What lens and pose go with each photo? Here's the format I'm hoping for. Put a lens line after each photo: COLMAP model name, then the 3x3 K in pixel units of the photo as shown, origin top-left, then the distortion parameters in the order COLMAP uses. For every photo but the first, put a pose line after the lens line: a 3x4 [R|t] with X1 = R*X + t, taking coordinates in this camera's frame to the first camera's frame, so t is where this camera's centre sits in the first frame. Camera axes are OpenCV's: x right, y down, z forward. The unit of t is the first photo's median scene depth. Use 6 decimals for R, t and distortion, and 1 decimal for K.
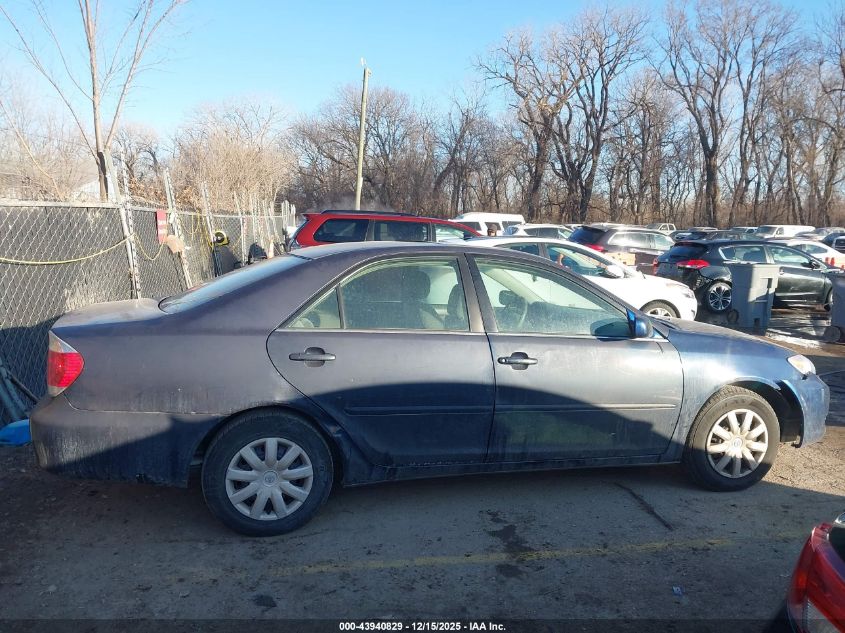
lens RADIAL K [[702.3, 0, 408.8], [0, 702.3, 320.5], [0, 0, 1]] dist [0.044429, -0.053475]
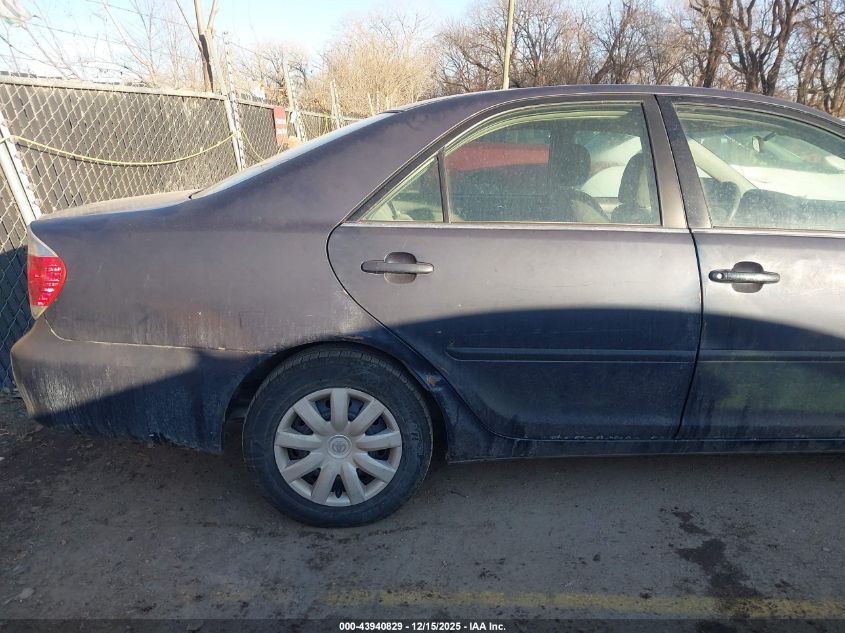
lens RADIAL K [[702.3, 0, 408.8], [0, 702.3, 320.5], [0, 0, 1]] dist [0.044429, -0.053475]
pose [[0.978987, 0.023841, -0.202525, 0.001844], [0.000196, 0.993032, 0.117844, 0.024446], [0.203923, -0.115407, 0.972161, 0.369121]]
